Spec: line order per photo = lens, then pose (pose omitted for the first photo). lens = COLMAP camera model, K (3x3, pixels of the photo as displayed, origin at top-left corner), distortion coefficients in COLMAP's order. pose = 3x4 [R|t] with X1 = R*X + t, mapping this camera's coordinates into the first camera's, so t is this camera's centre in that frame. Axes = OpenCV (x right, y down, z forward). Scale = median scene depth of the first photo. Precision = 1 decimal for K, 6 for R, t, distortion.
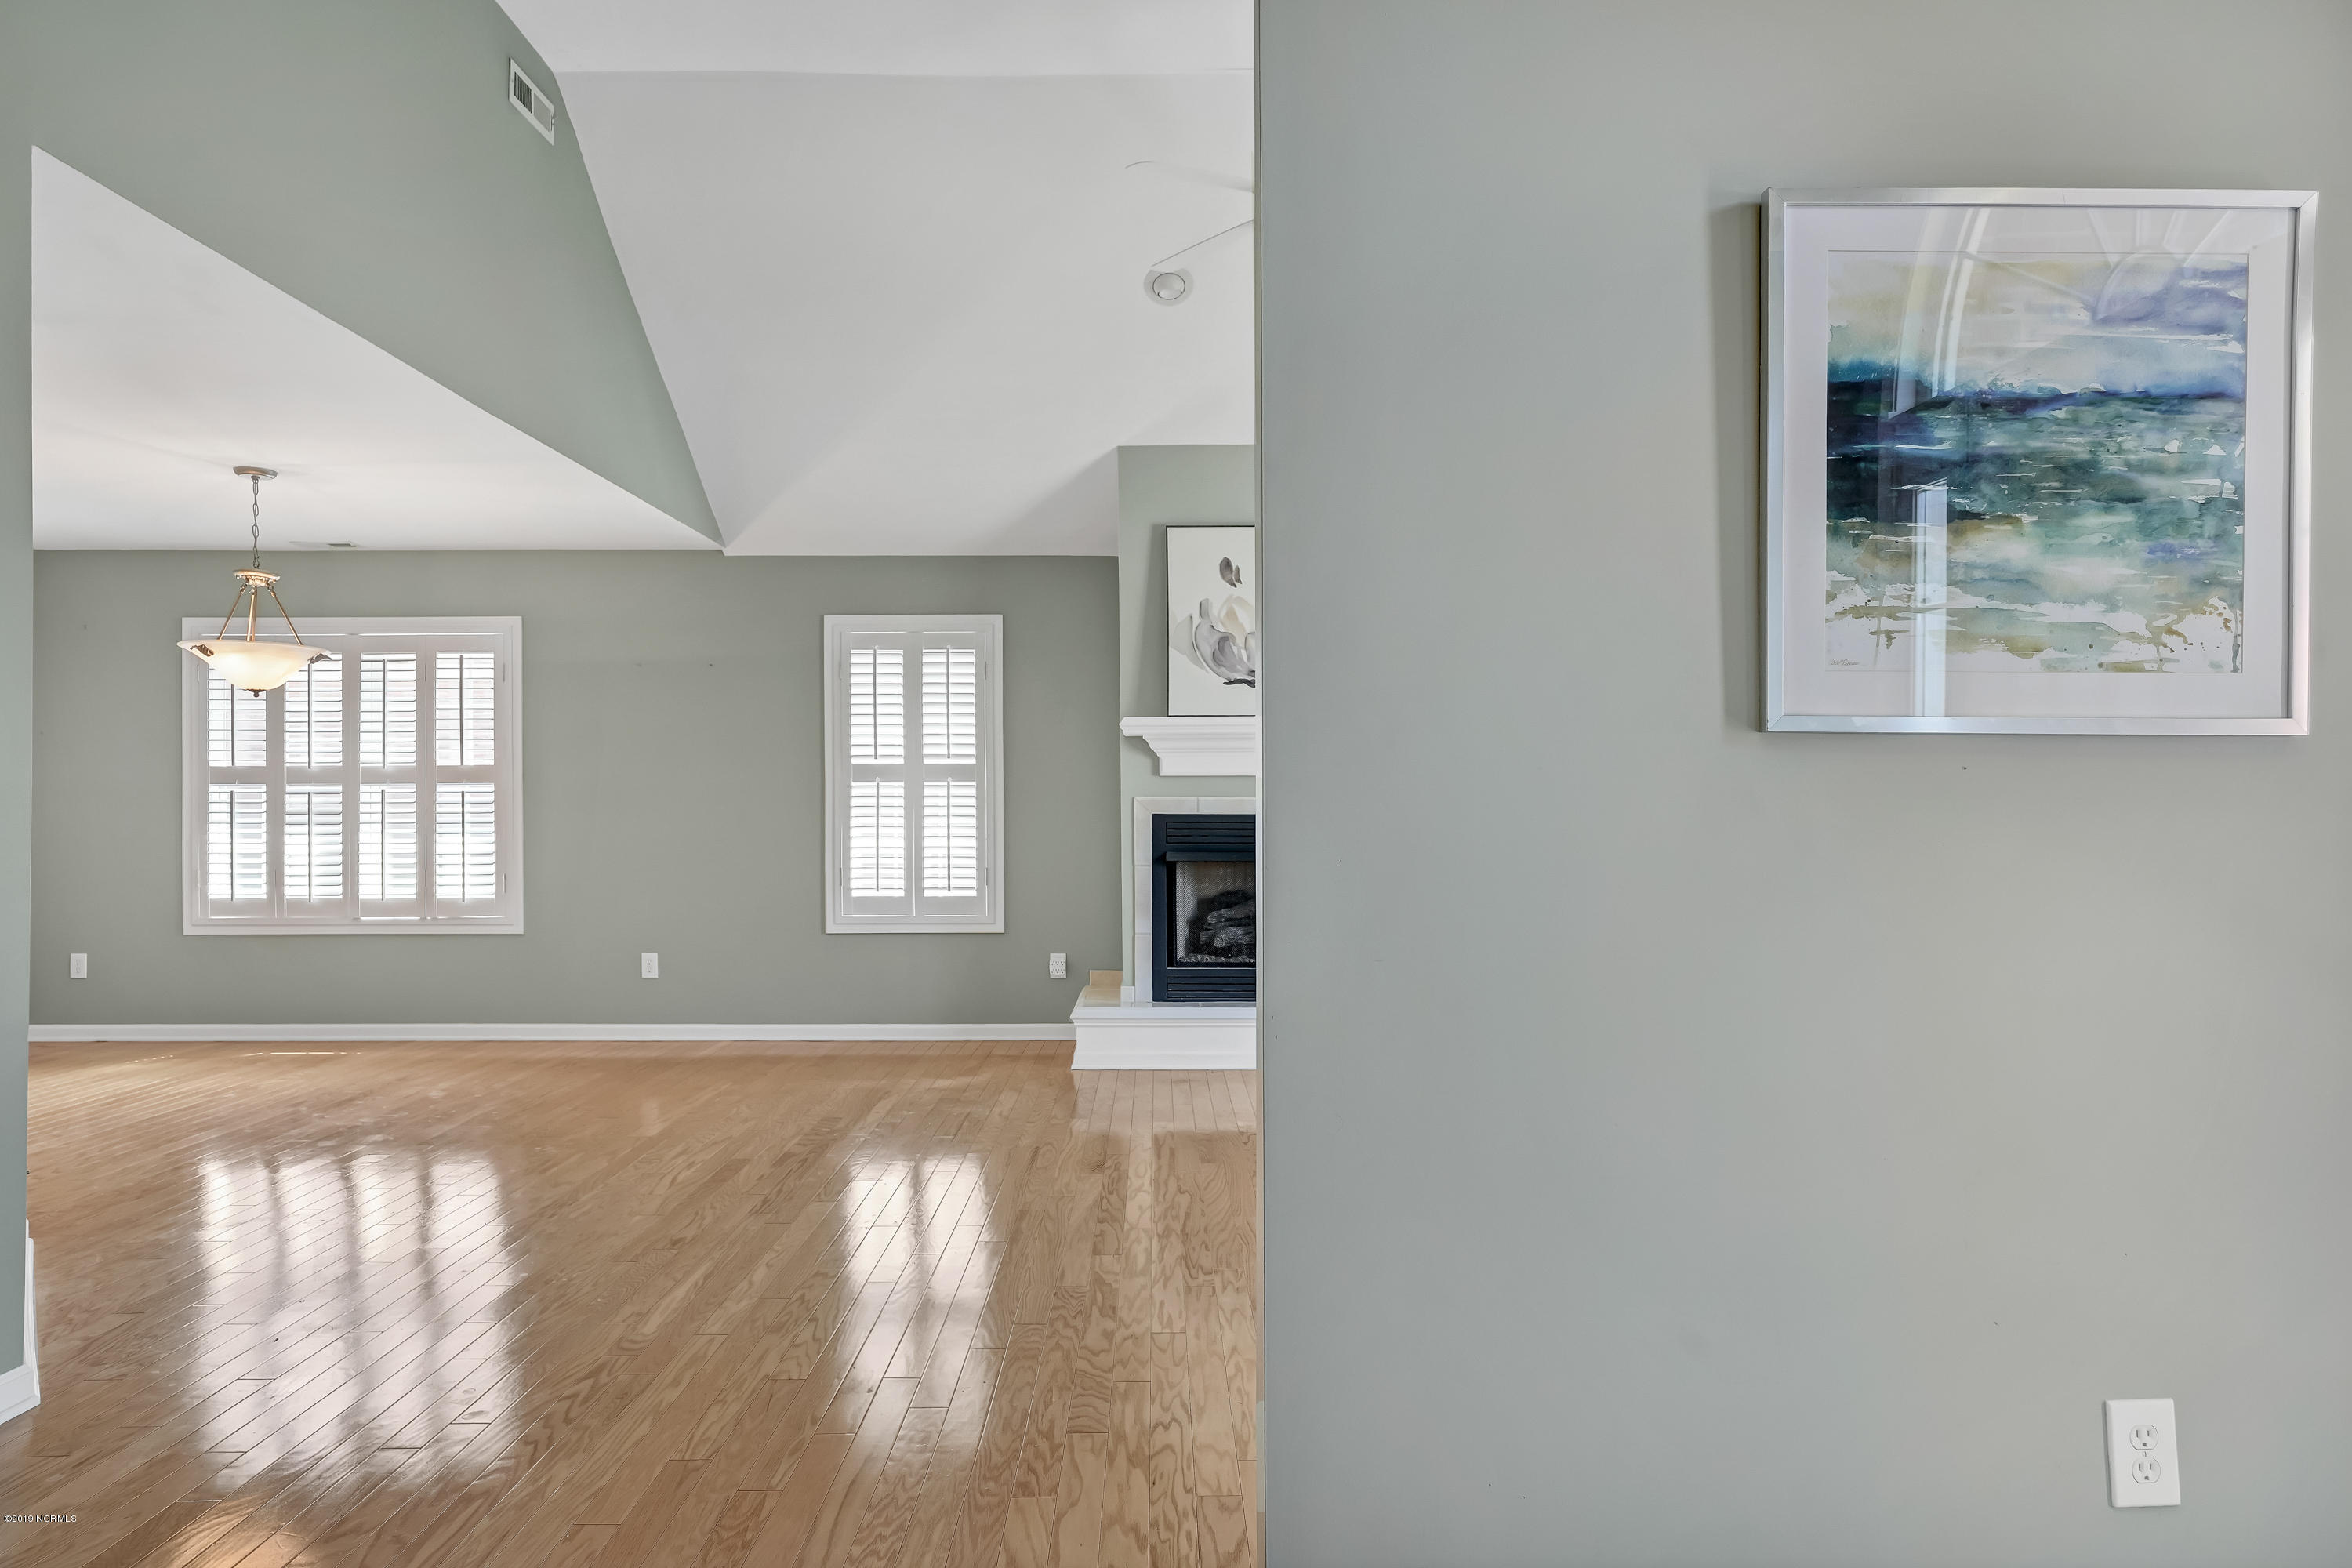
lens RADIAL K [[1484.2, 0, 1171.3], [0, 1484.2, 775.9], [0, 0, 1]] dist [-0.036851, 0.043861]
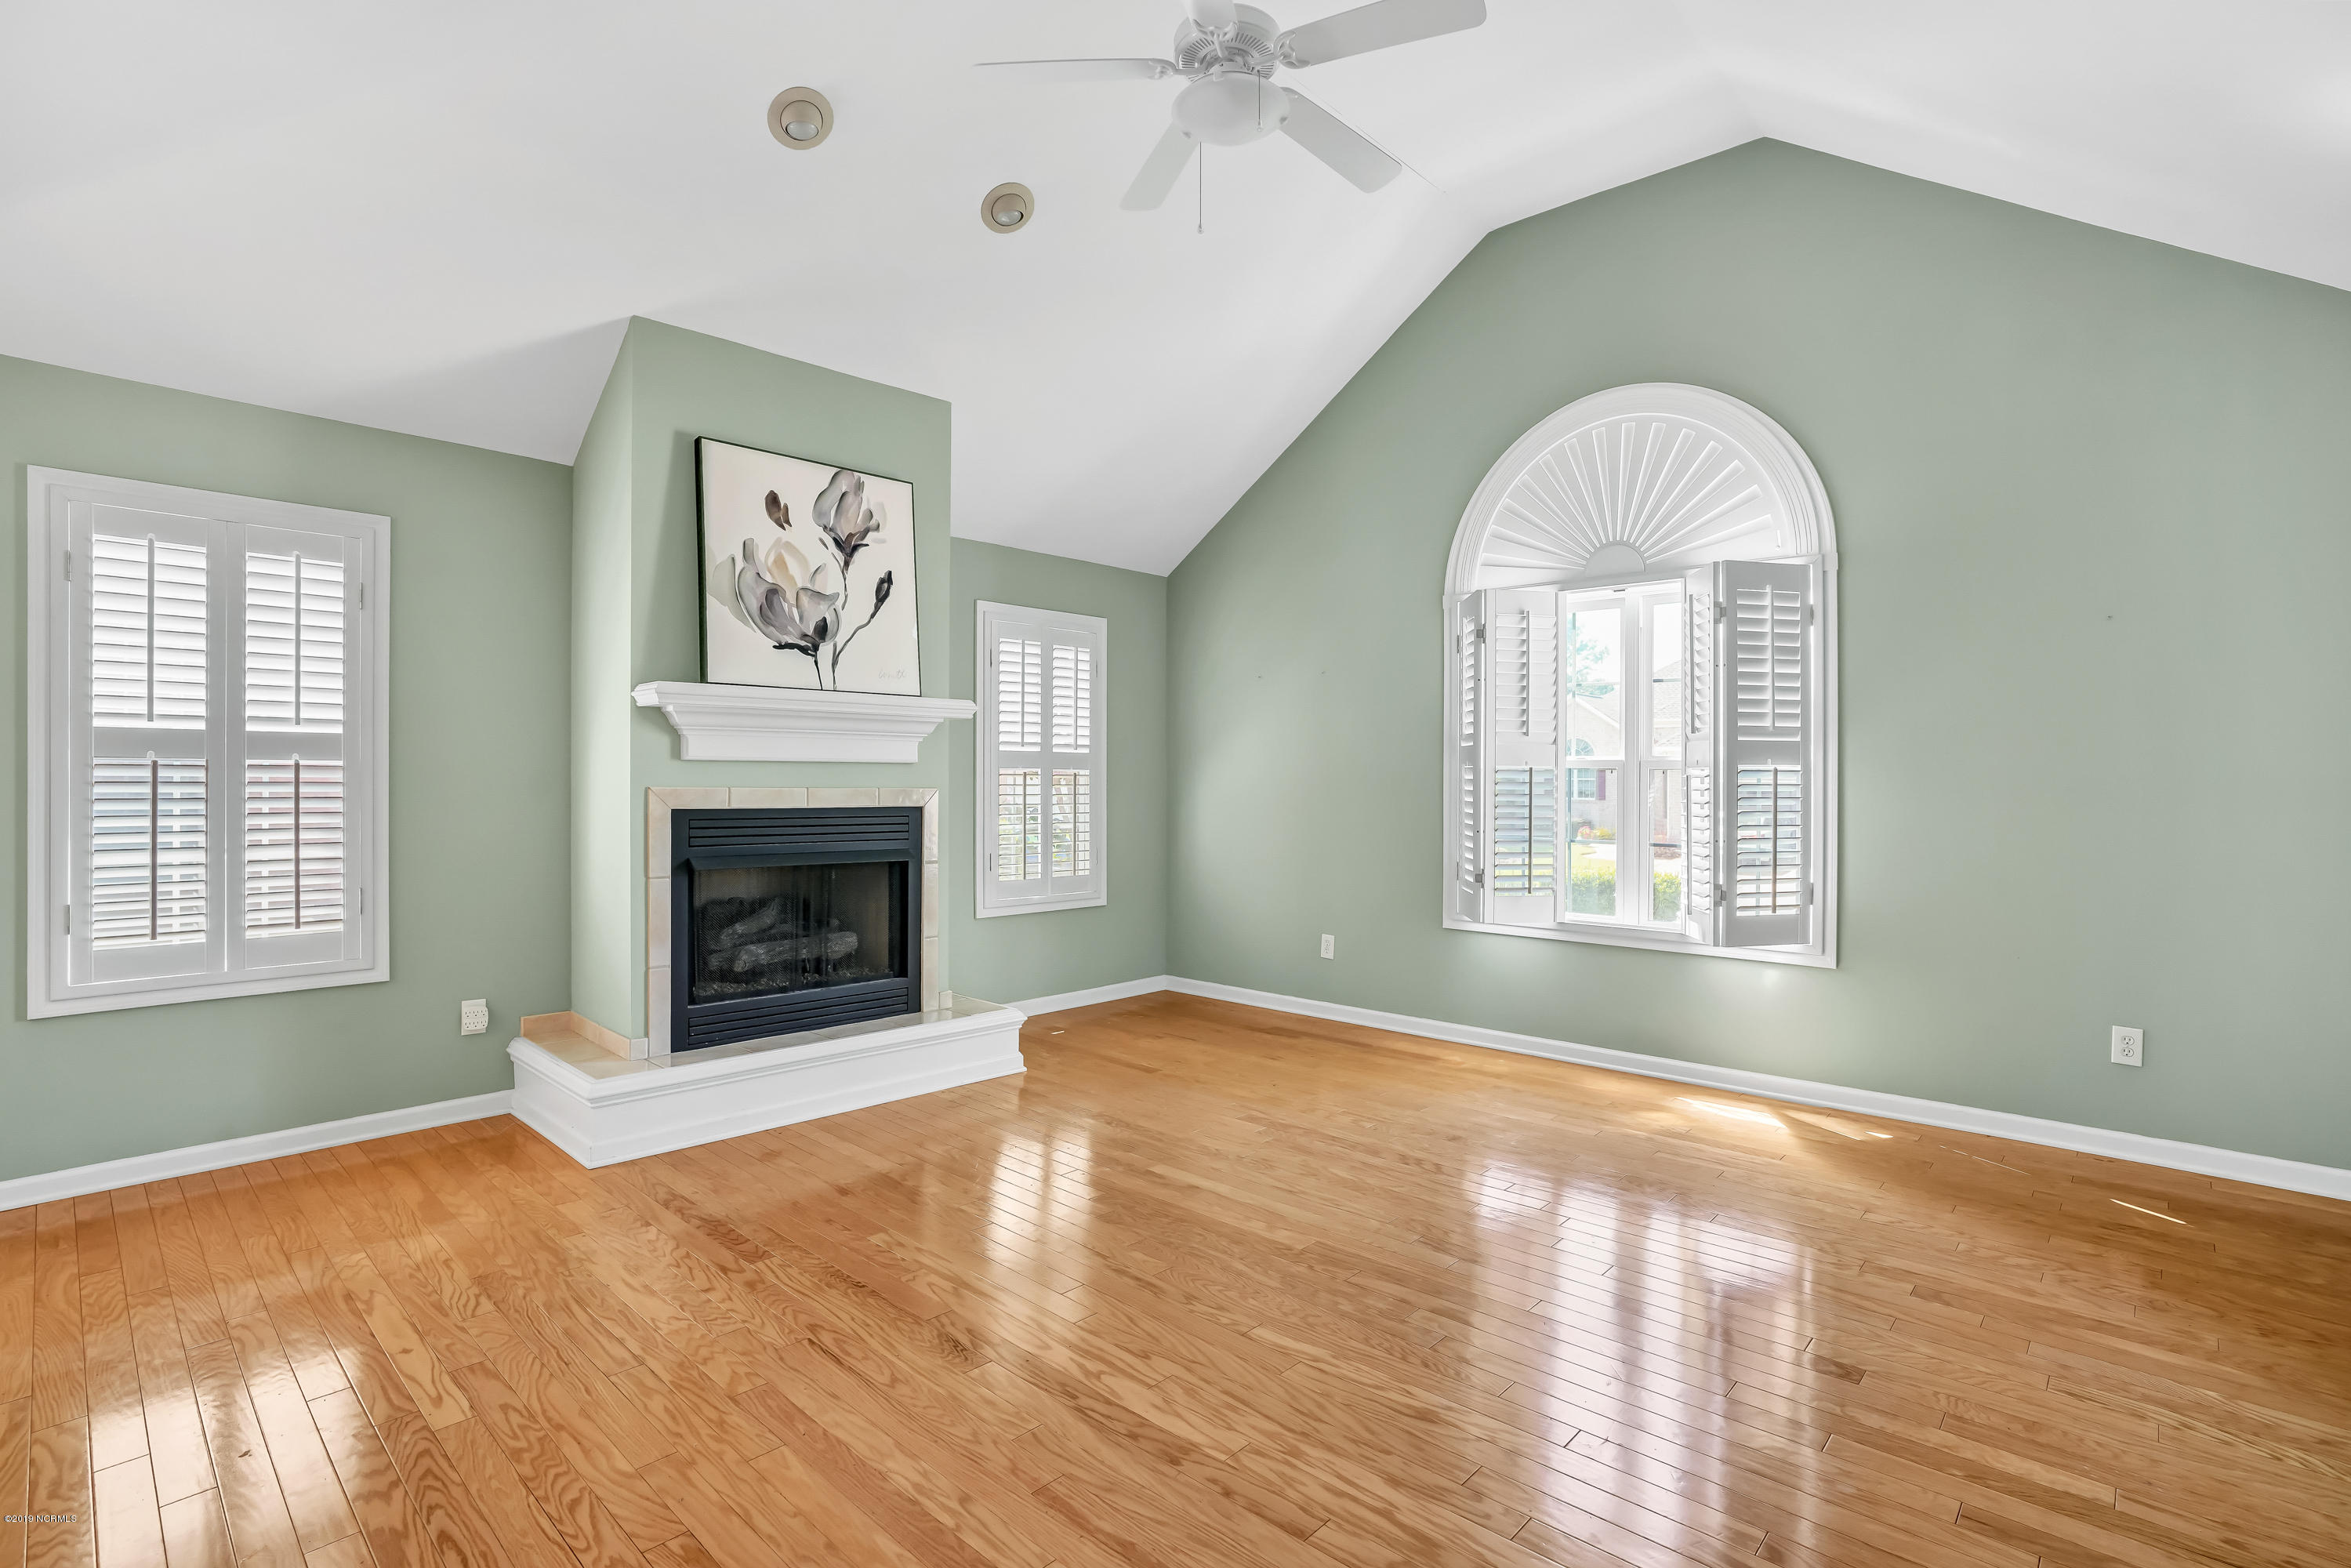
lens RADIAL K [[1128.6, 0, 1189.3], [0, 1128.6, 781.0], [0, 0, 1]] dist [-0.065928, 0.030634]
pose [[0.689045, 0.004993, 0.724702, -0.246971], [-0.024893, 0.999549, 0.016781, -0.005170], [-0.724291, -0.029603, 0.688859, 0.412699]]
